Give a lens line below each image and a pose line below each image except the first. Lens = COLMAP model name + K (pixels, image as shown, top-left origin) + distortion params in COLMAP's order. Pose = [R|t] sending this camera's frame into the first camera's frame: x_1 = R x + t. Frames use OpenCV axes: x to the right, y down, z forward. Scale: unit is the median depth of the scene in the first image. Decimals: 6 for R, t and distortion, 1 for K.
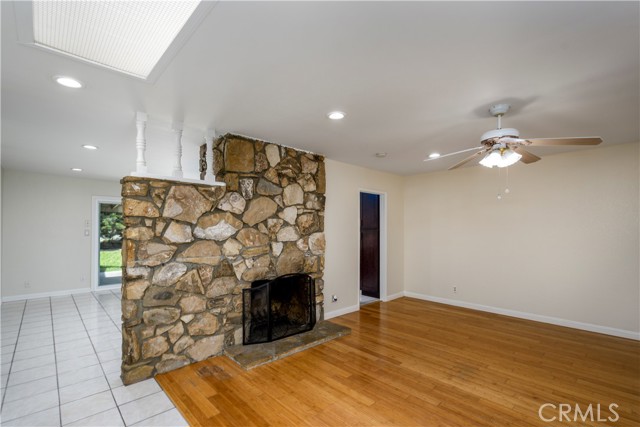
lens RADIAL K [[289.2, 0, 316.0], [0, 289.2, 228.2], [0, 0, 1]] dist [0.005986, 0.000072]
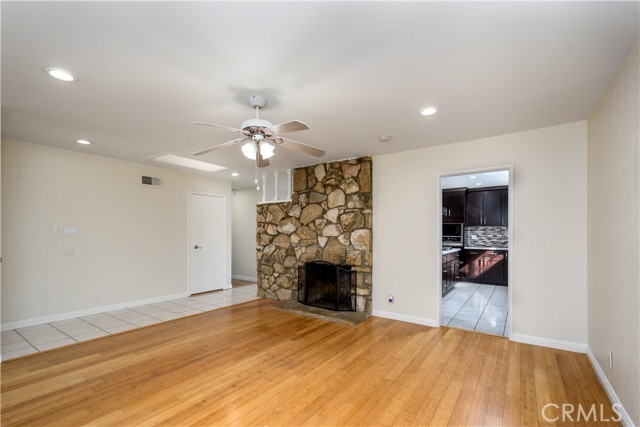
lens RADIAL K [[289.2, 0, 313.3], [0, 289.2, 234.8], [0, 0, 1]] dist [0.005986, 0.000072]
pose [[0.195421, 0.002372, -0.980716, 1.297793], [-0.000034, 0.999997, 0.002412, 0.040989], [0.980719, -0.000438, 0.195421, 0.776566]]
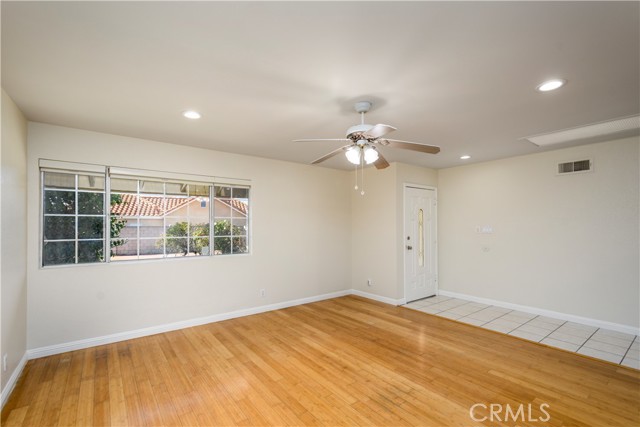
lens RADIAL K [[289.2, 0, 318.6], [0, 289.2, 216.3], [0, 0, 1]] dist [0.005986, 0.000072]
pose [[-0.994635, 0.001958, 0.103430, 0.535714], [-0.001486, 0.999447, -0.033208, 0.007434], [-0.103438, -0.033183, -0.994082, 1.587367]]
